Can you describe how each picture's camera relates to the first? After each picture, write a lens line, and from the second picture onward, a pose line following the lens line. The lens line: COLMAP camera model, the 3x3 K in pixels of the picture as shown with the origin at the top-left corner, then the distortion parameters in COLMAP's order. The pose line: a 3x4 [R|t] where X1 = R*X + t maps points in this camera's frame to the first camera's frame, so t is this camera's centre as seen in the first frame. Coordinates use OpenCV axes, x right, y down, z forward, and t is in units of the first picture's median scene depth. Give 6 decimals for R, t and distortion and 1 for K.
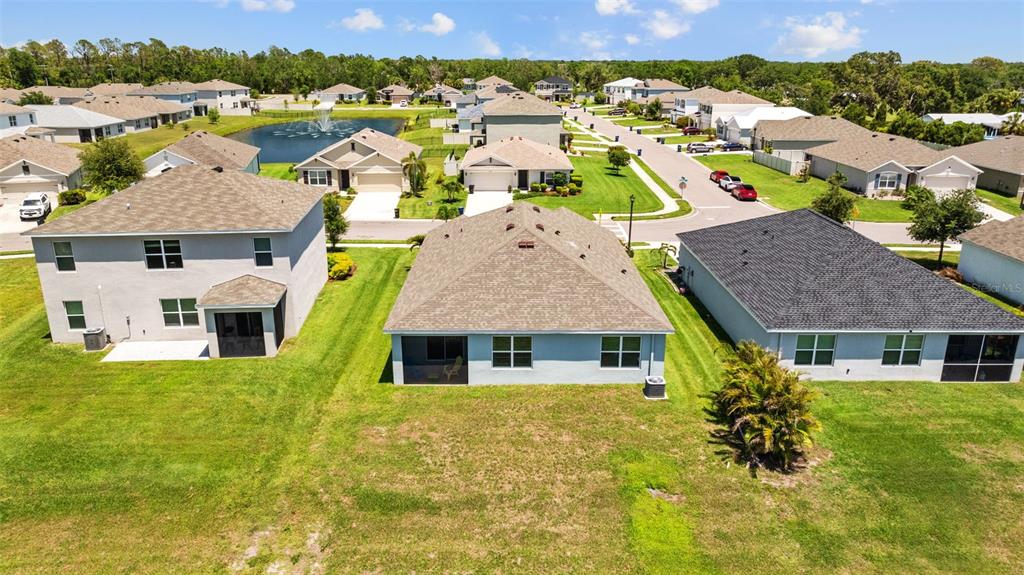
lens RADIAL K [[718.7, 0, 519.3], [0, 718.7, 293.9], [0, 0, 1]] dist [-0.029799, 0.023691]
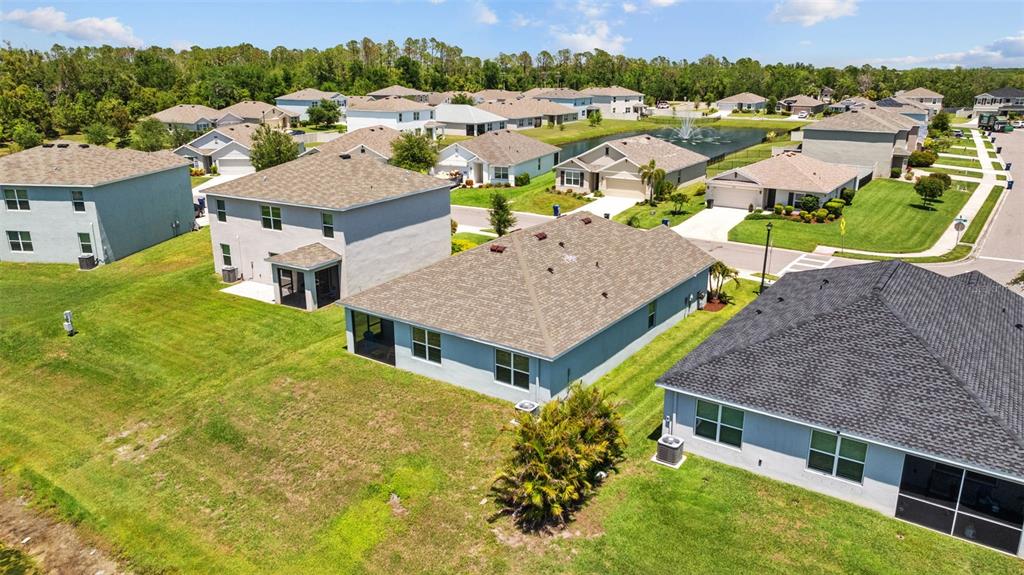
lens RADIAL K [[718.7, 0, 516.0], [0, 718.7, 290.1], [0, 0, 1]] dist [-0.029799, 0.023691]
pose [[0.814364, 0.168043, -0.555494, 0.436117], [-0.177037, 0.983471, 0.037971, -0.039765], [0.552693, 0.067421, 0.830653, 0.131395]]
